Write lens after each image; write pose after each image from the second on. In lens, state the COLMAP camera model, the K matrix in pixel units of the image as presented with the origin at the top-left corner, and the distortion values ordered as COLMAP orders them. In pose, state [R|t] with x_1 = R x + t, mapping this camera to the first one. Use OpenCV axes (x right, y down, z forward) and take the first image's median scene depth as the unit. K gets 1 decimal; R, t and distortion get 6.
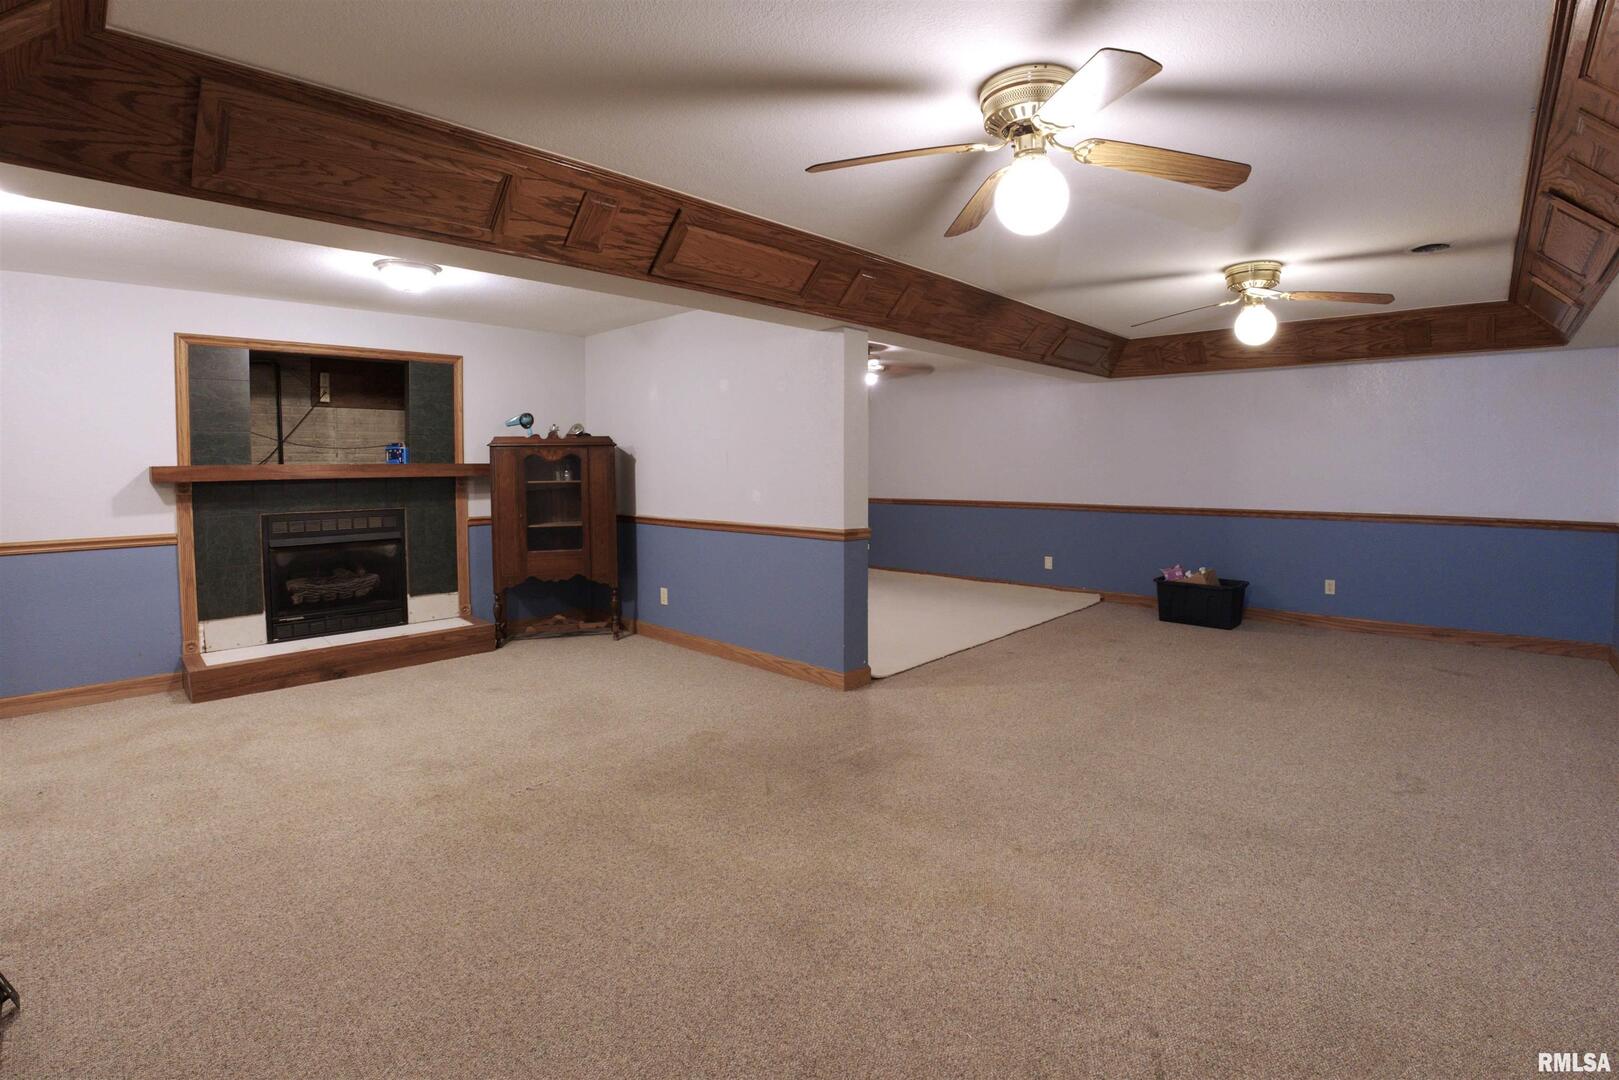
lens RADIAL K [[725.9, 0, 838.5], [0, 725.9, 493.4], [0, 0, 1]] dist [-0.037507, 0.000954]
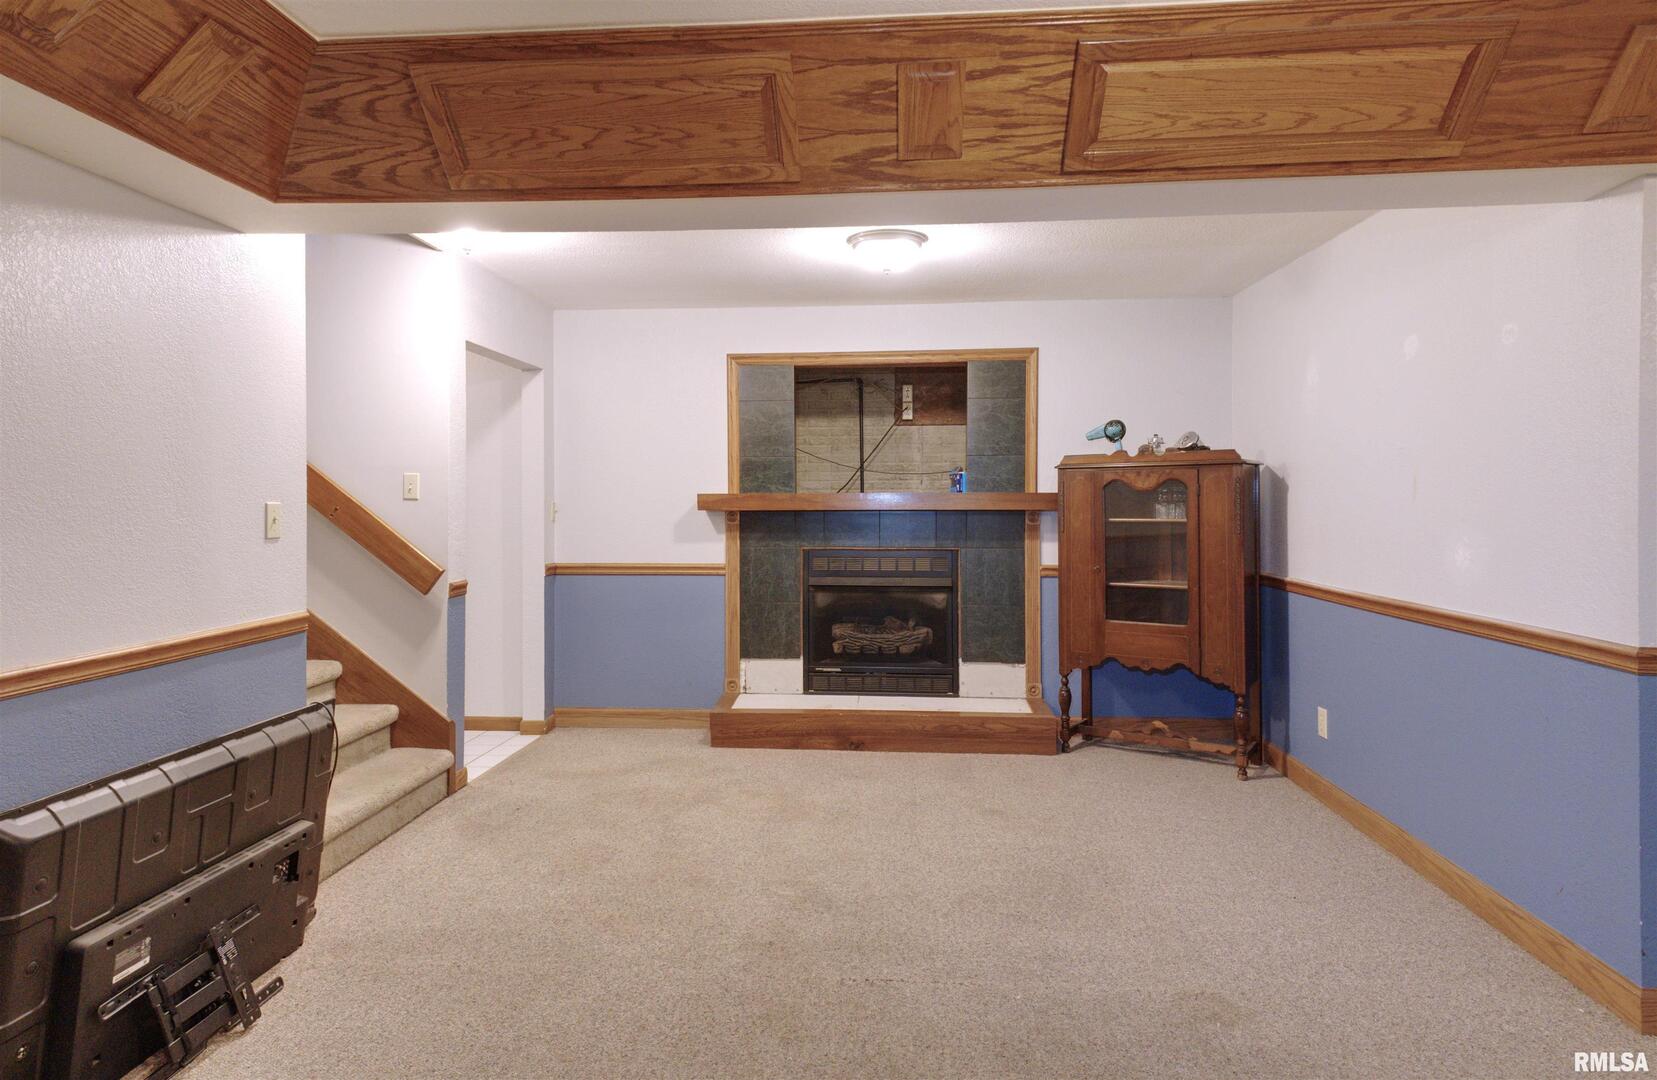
lens RADIAL K [[979.5, 0, 831.6], [0, 979.5, 499.2], [0, 0, 1]] dist [0.075228, -0.041828]
pose [[0.627297, 0.008350, -0.778735, 0.175330], [-0.034631, 0.999252, -0.017182, -0.011997], [0.778010, 0.037747, 0.627117, 0.250126]]
